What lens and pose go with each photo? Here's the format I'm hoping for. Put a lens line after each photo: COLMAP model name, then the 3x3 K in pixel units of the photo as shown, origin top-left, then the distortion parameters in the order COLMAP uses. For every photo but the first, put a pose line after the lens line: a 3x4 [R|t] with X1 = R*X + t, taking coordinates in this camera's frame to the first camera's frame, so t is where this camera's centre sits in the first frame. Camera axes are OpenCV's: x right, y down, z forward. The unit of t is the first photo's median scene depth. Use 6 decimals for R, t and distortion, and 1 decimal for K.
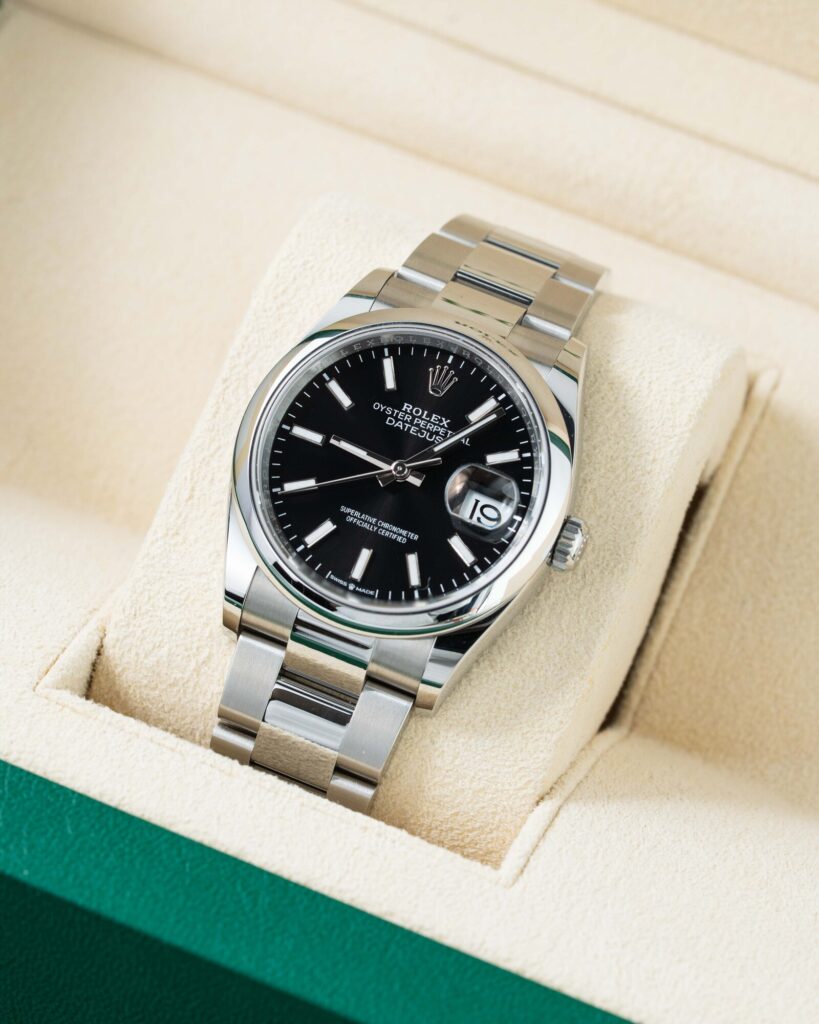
lens RADIAL K [[5041.3, 0, 409.5], [0, 5041.3, 512.0], [0, 0, 1]] dist [-0.119411, 1.045888]
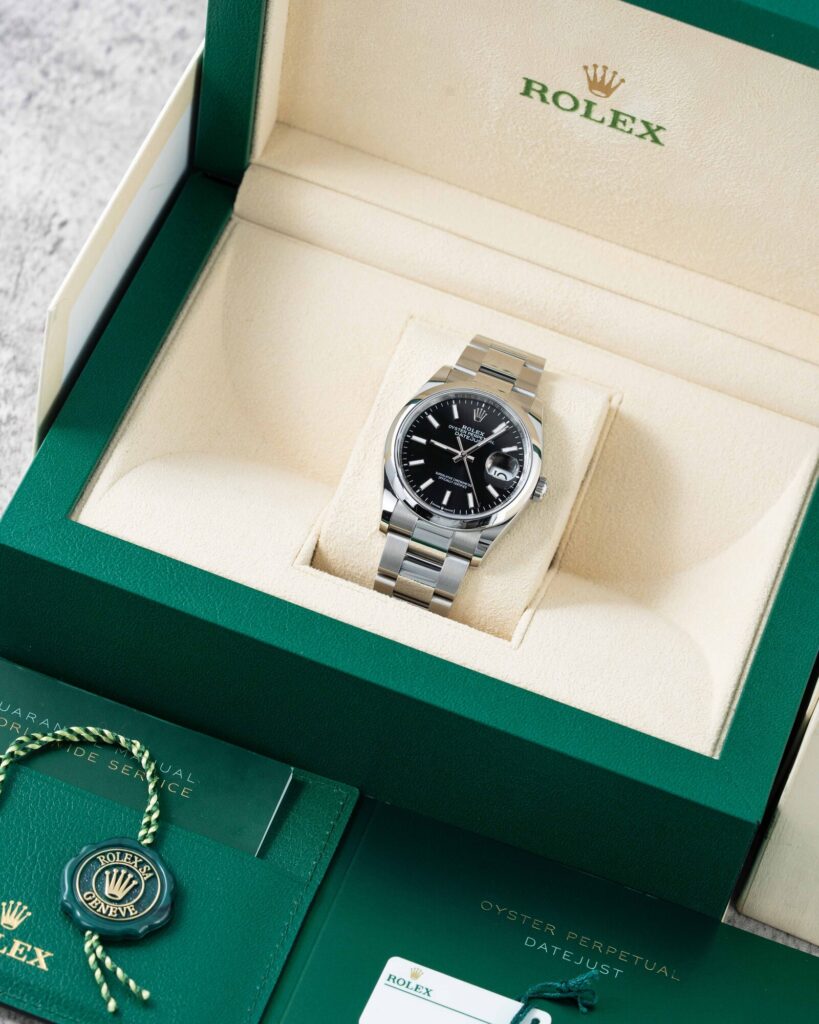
lens RADIAL K [[5041.3, 0, 409.5], [0, 5041.3, 512.0], [0, 0, 1]] dist [-0.119411, 1.045888]
pose [[0.996299, -0.033500, 0.079154, -0.192774], [0.027822, 0.997032, 0.071780, -0.140022], [-0.081324, -0.069312, 0.994275, -1.141101]]
